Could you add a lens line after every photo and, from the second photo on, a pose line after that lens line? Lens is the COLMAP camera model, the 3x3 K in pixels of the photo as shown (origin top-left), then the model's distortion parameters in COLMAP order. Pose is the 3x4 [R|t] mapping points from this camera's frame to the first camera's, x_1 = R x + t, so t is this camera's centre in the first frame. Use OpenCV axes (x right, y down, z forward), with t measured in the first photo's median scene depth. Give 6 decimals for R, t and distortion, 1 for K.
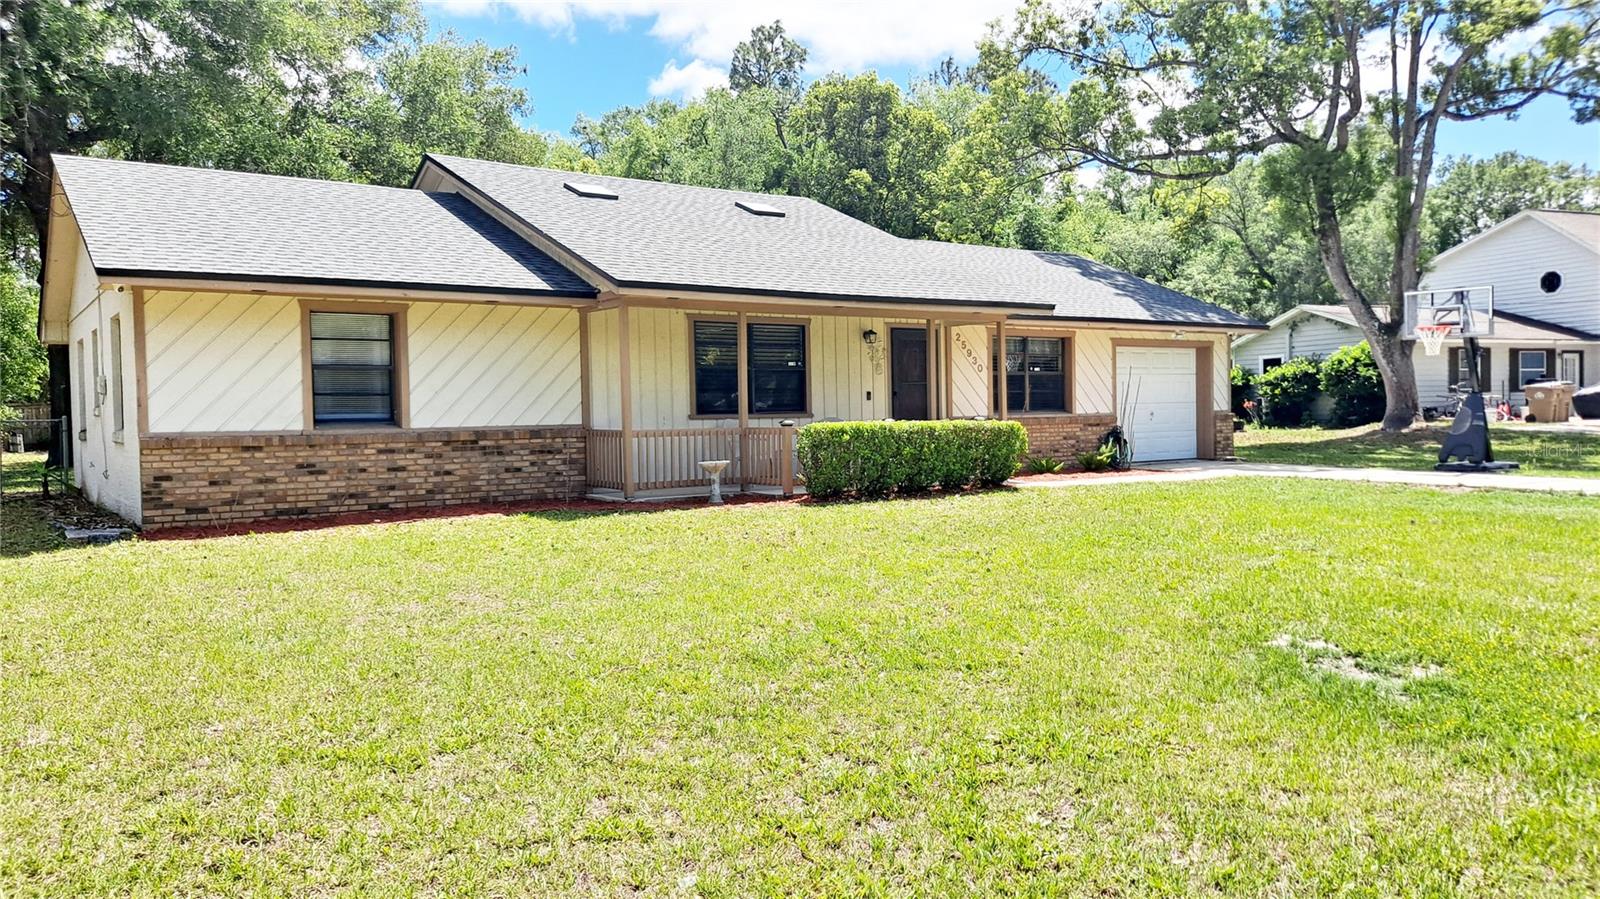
lens RADIAL K [[1170.3, 0, 799.1], [0, 1170.3, 454.3], [0, 0, 1]] dist [0.015416, -0.009353]
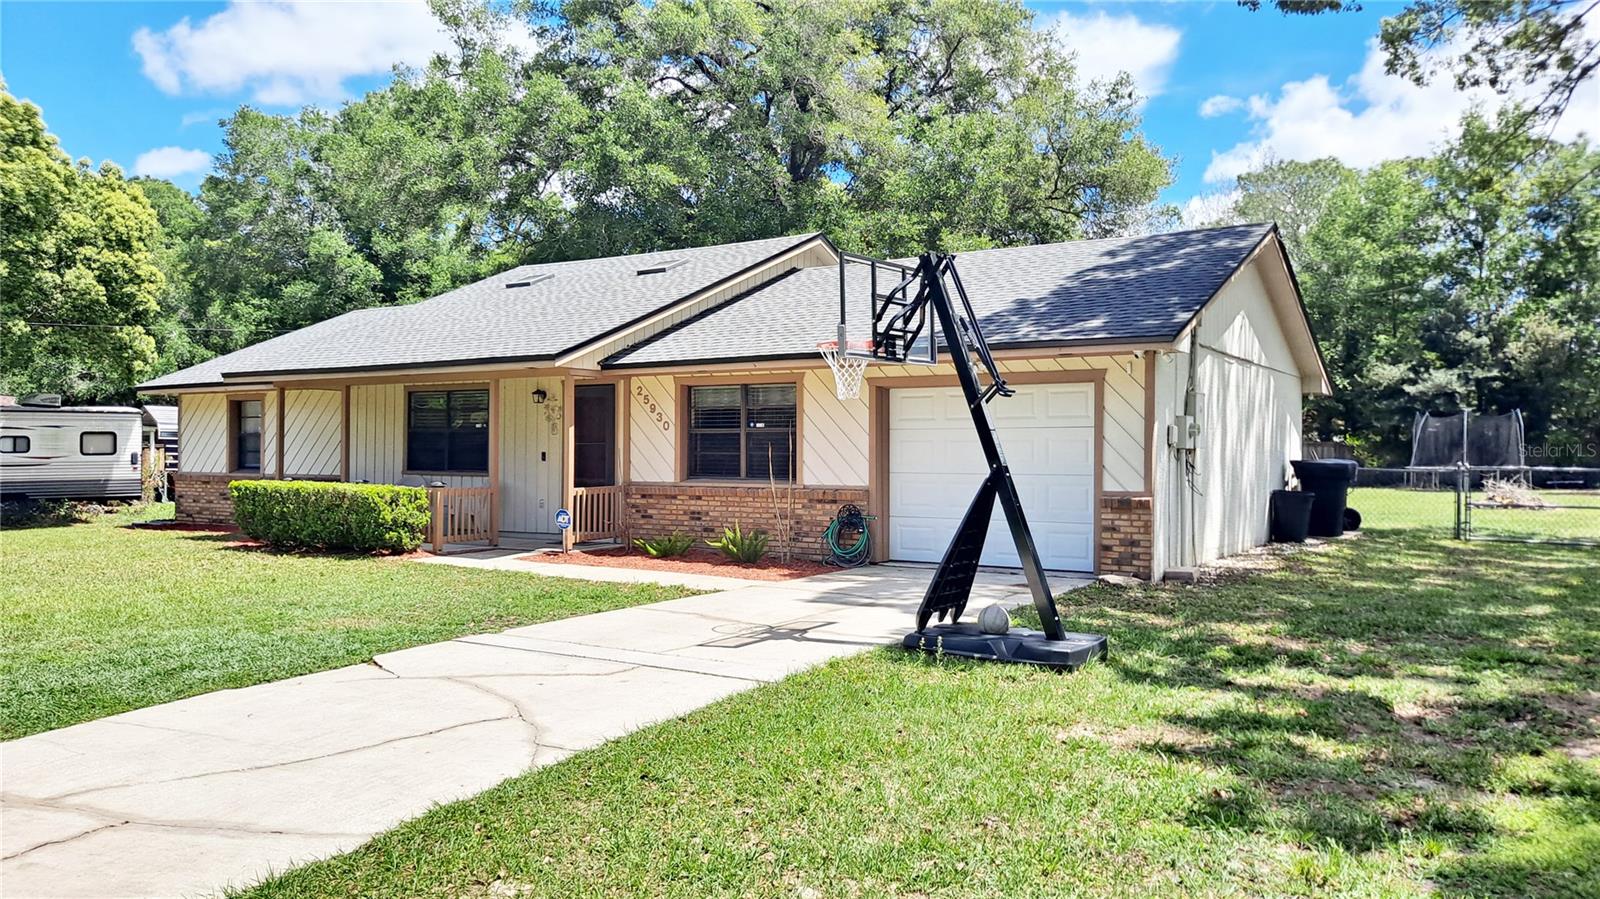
lens RADIAL K [[1170.3, 0, 802.0], [0, 1170.3, 441.0], [0, 0, 1]] dist [0.015416, -0.009353]
pose [[0.363226, 0.006069, -0.931681, 1.289587], [-0.044891, 0.998931, -0.010994, -0.075928], [0.930619, 0.045817, 0.363110, 1.038672]]
